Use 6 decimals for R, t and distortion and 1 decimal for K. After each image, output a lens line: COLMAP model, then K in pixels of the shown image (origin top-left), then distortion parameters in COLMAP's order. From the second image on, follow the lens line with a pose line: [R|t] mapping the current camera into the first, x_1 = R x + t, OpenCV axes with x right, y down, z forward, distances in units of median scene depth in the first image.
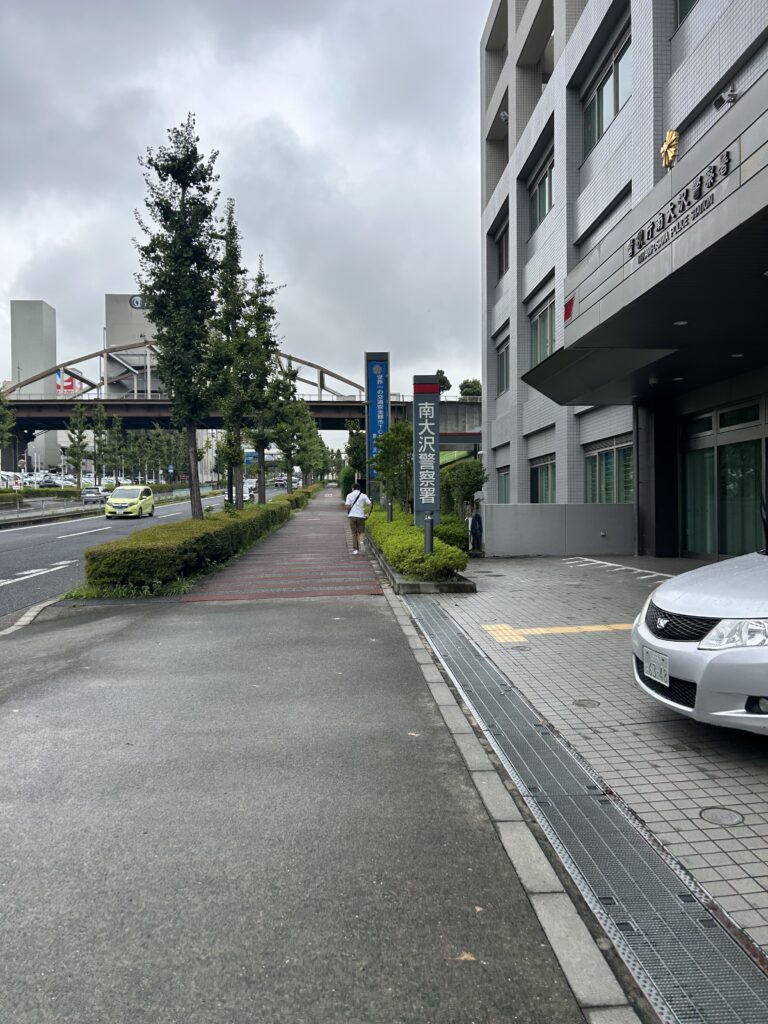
lens RADIAL K [[761.6, 0, 378.1], [0, 761.6, 517.0], [0, 0, 1]] dist [0.058448, -0.070573]
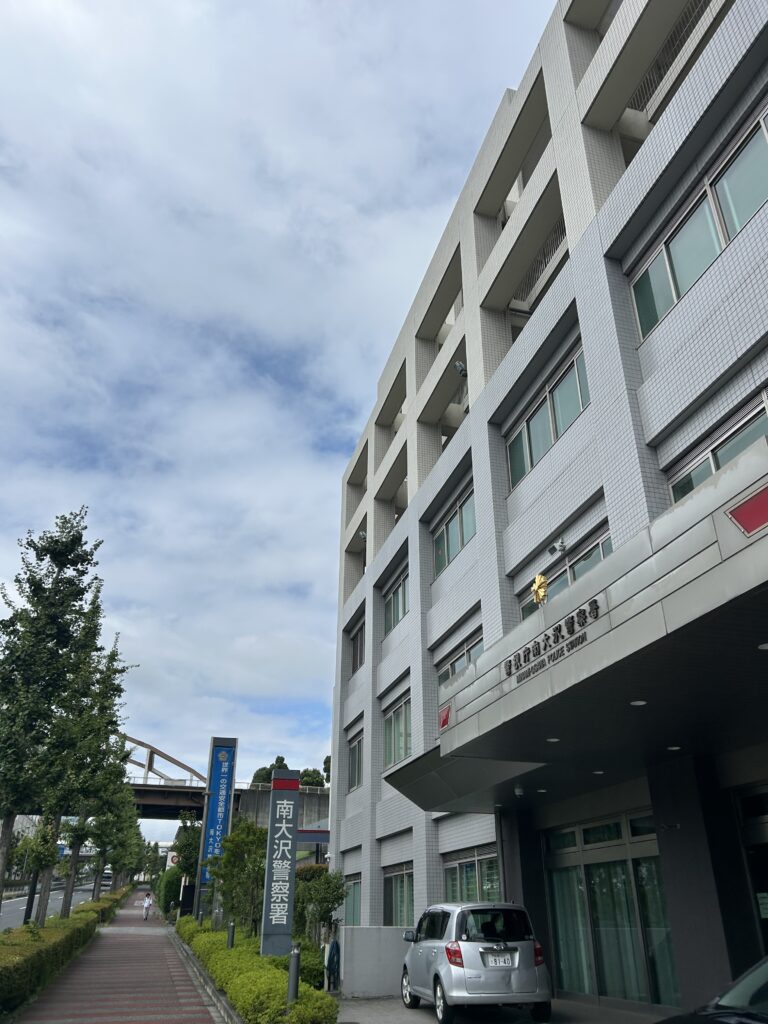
lens RADIAL K [[764.0, 0, 383.3], [0, 764.0, 518.9], [0, 0, 1]] dist [0.055607, -0.057362]
pose [[0.976298, 0.110173, 0.186291, -0.025839], [-0.009736, 0.882226, -0.470726, -0.009587], [-0.216212, 0.457755, 0.862388, 0.004053]]
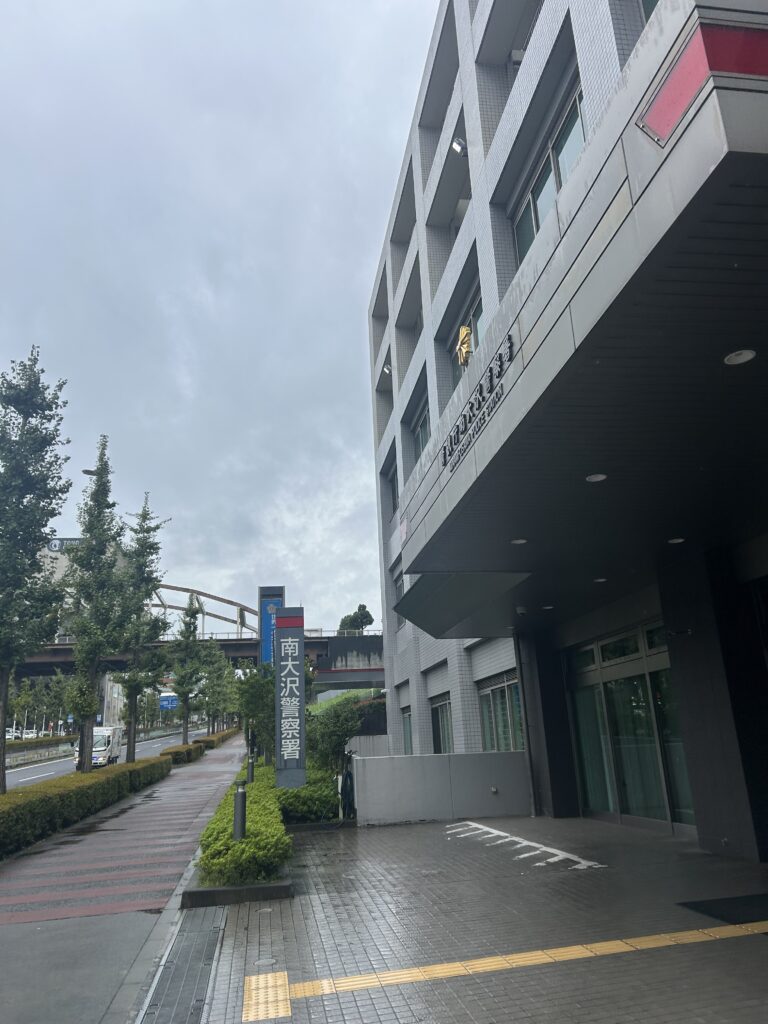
lens RADIAL K [[760.9, 0, 381.1], [0, 760.9, 508.9], [0, 0, 1]] dist [0.063311, -0.068878]
pose [[0.995524, -0.007540, 0.094207, 0.068560], [0.036537, 0.950012, -0.310069, -0.011324], [-0.087160, 0.312123, 0.946035, 0.081797]]
